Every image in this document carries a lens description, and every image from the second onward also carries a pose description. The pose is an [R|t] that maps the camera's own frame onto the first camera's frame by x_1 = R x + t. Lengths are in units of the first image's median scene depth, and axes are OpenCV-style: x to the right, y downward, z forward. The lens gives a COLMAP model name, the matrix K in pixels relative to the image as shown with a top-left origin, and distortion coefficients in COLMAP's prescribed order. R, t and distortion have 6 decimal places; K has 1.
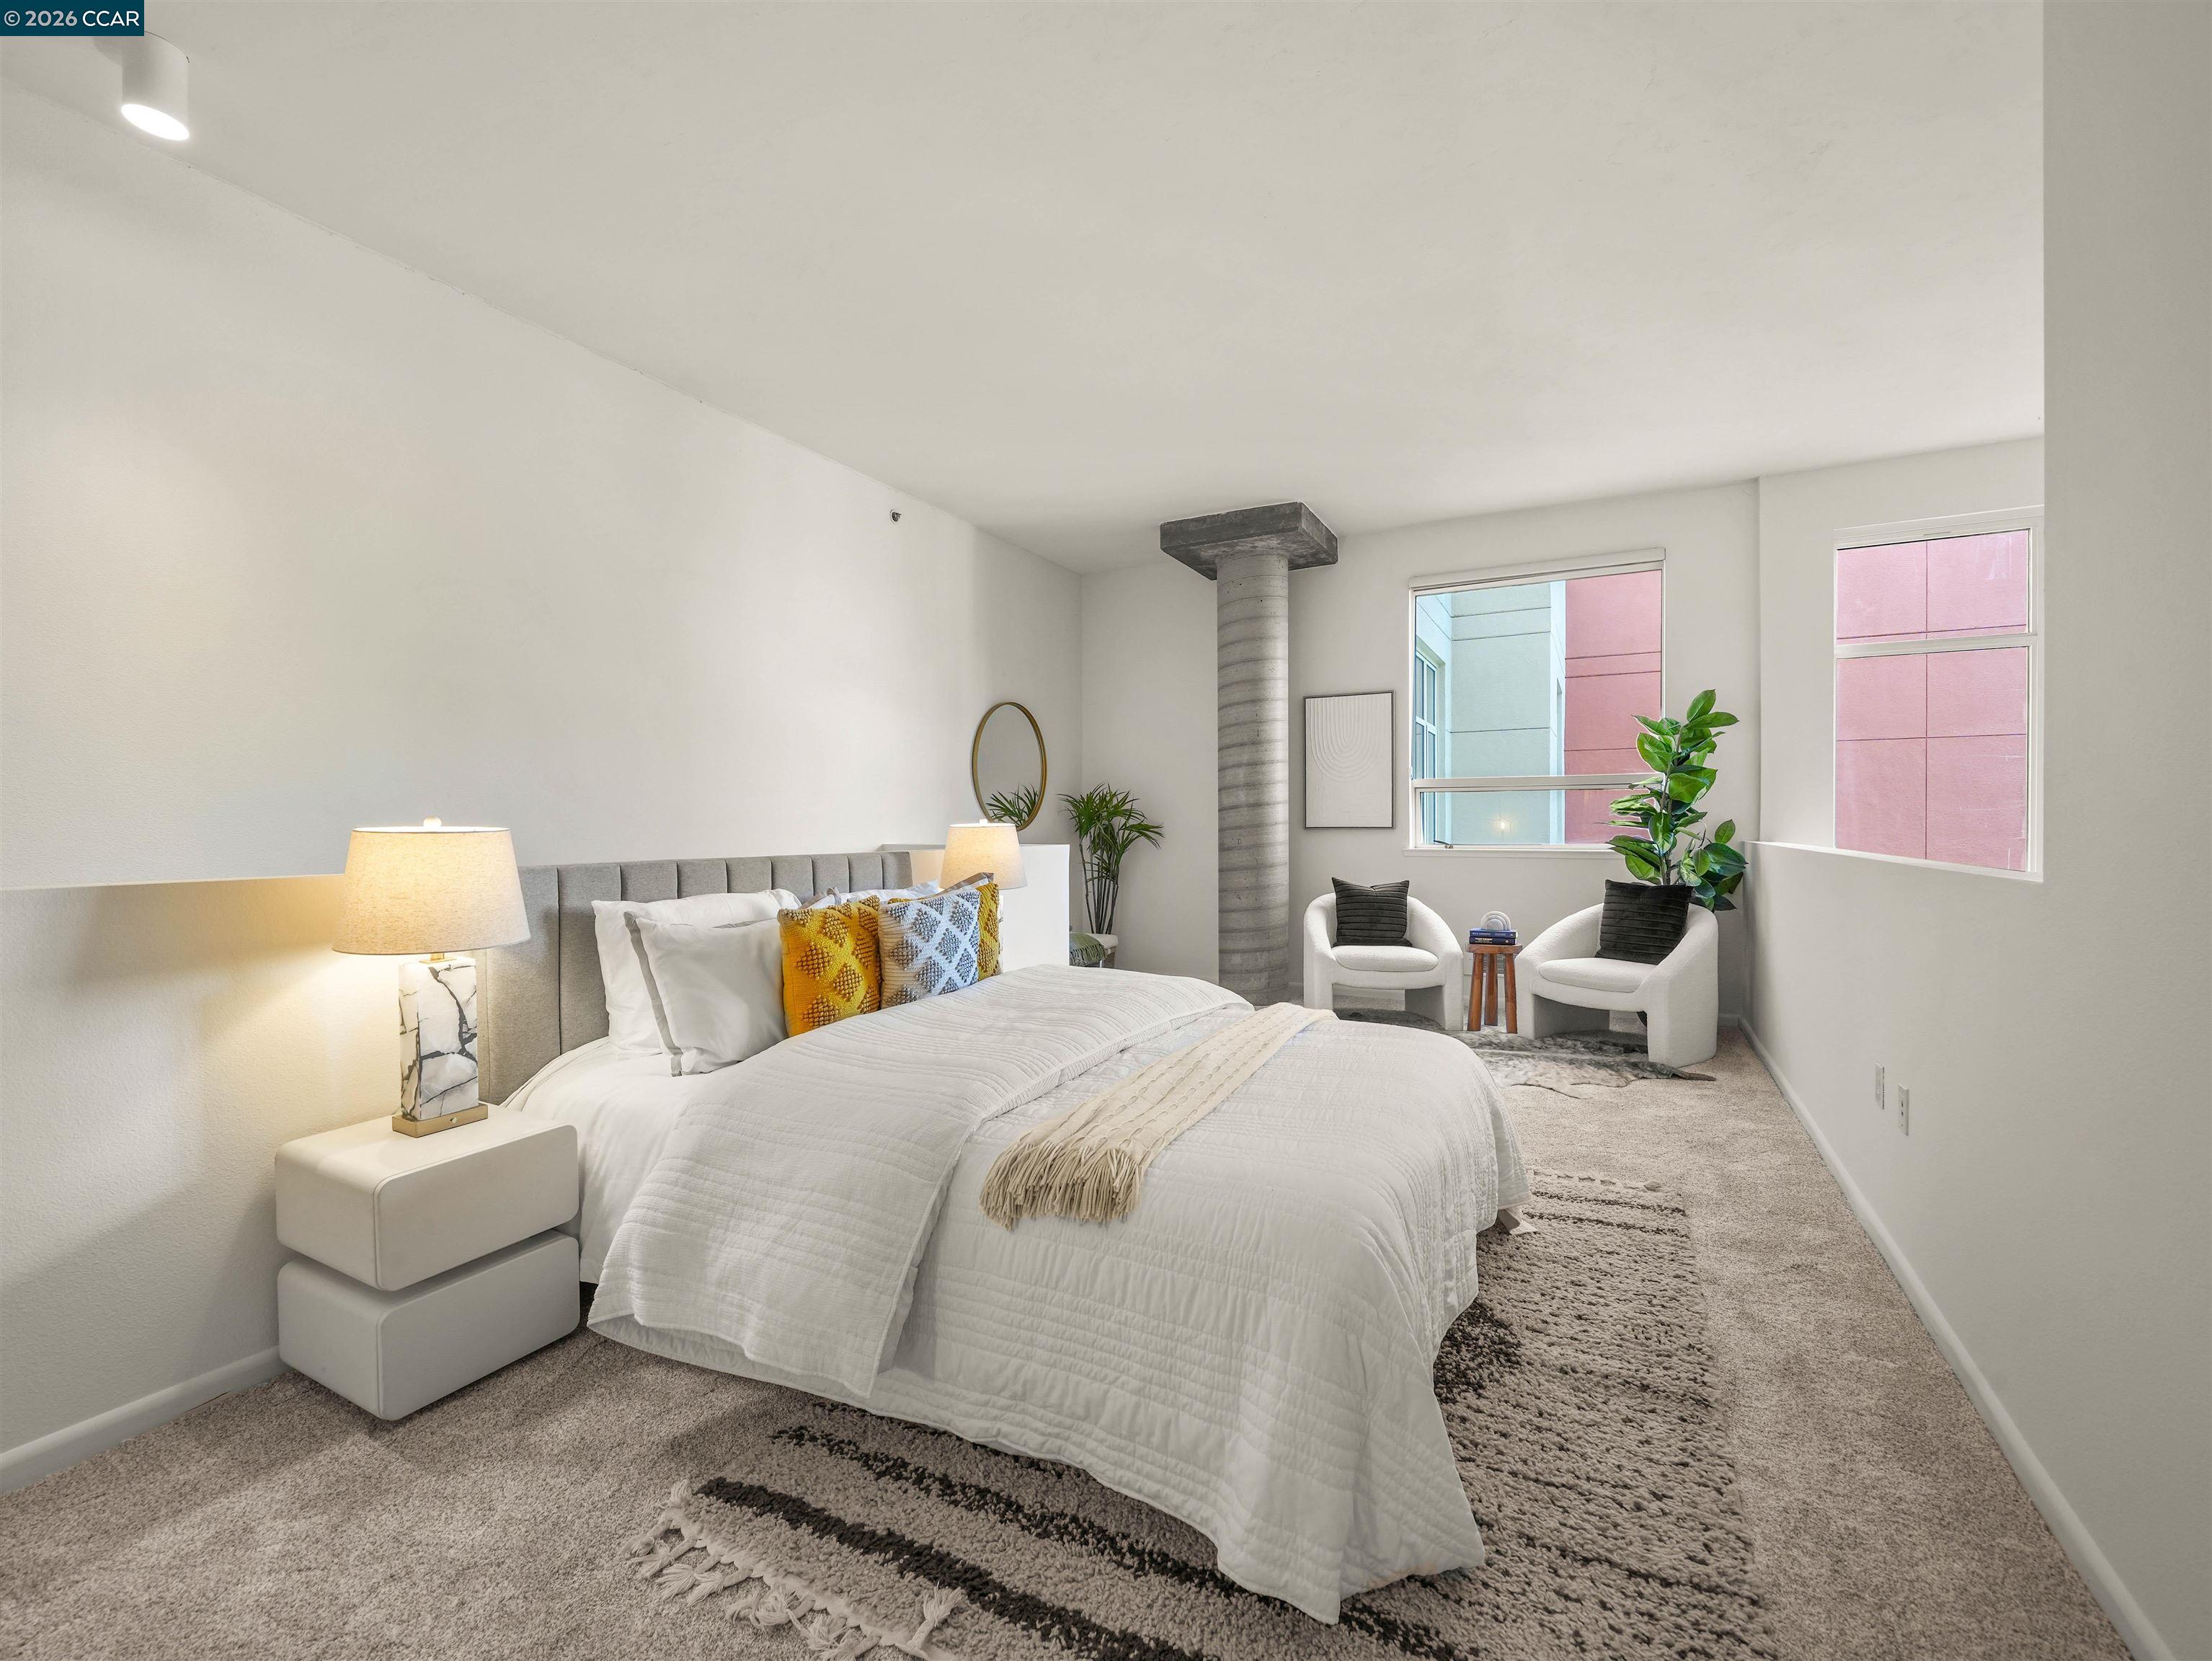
lens RADIAL K [[914.7, 0, 1116.2], [0, 914.7, 841.2], [0, 0, 1]] dist [-0.009029, 0.000020]
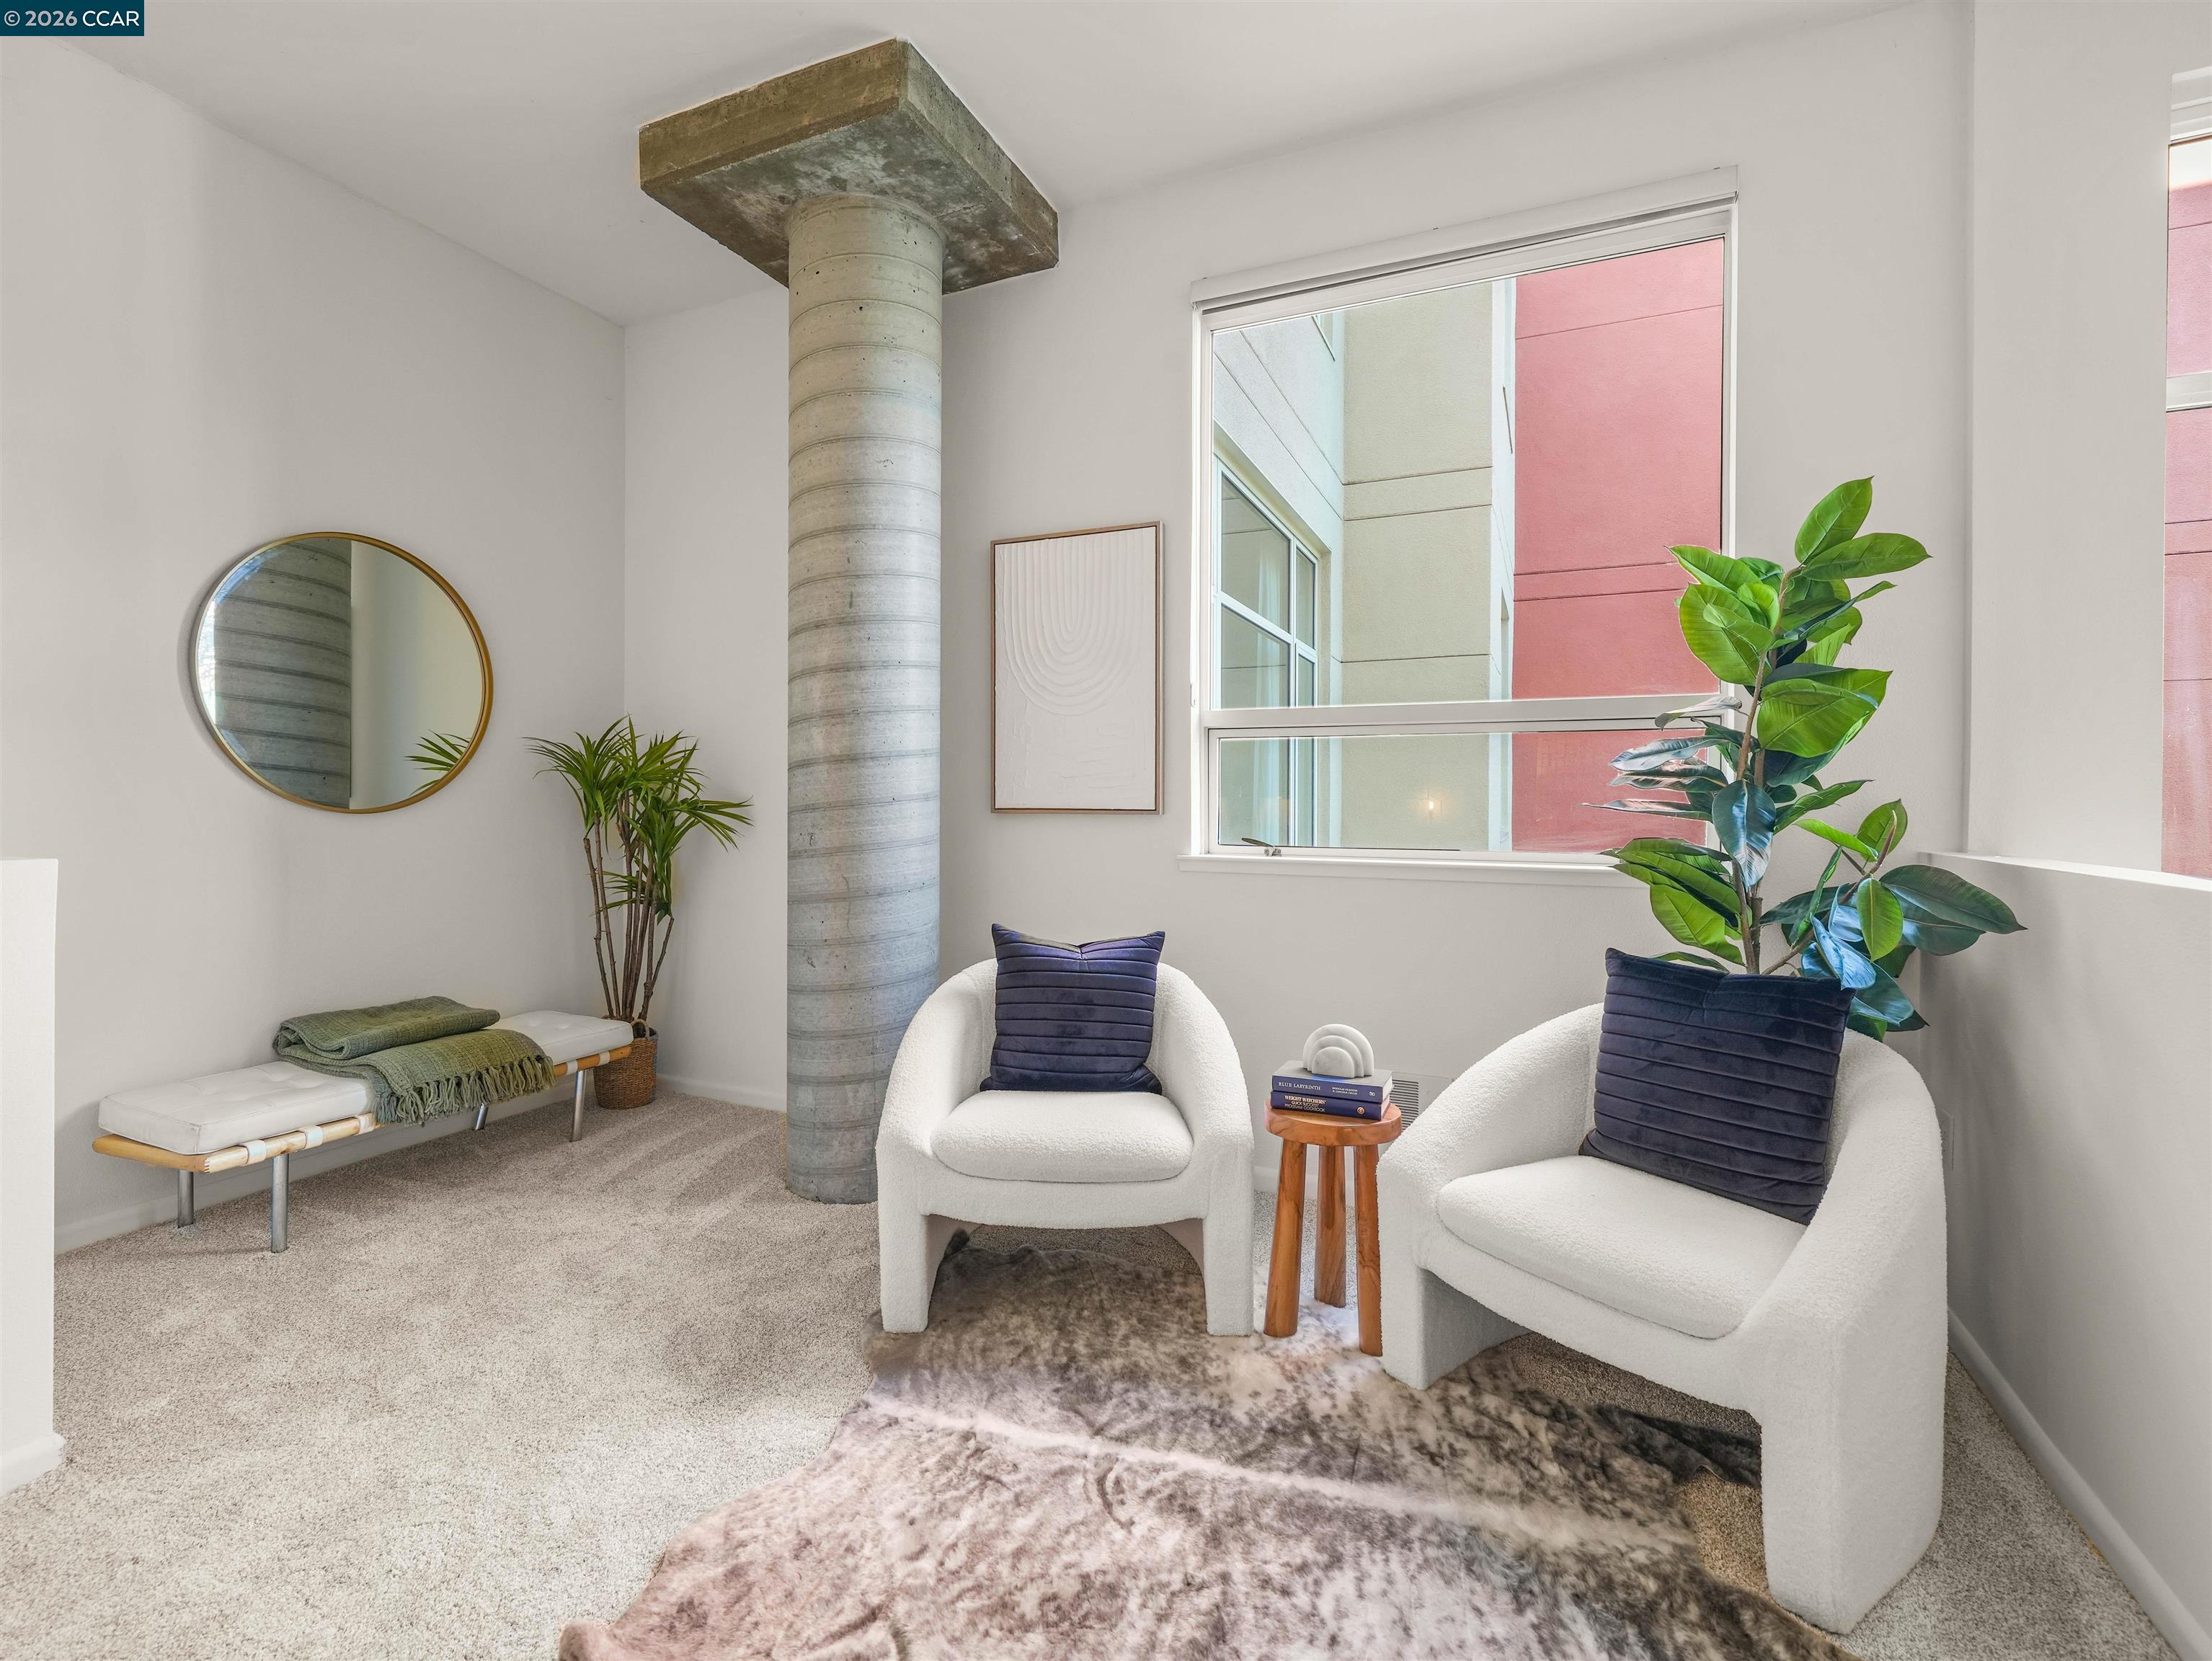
lens RADIAL K [[1005.6, 0, 1102.6], [0, 1005.6, 813.0], [0, 0, 1]] dist [-0.014213, -0.000043]
pose [[0.997619, 0.008720, 0.068414, 0.281436], [-0.008316, 0.999946, -0.006180, -0.012171], [-0.068464, 0.005597, 0.997638, 0.568724]]
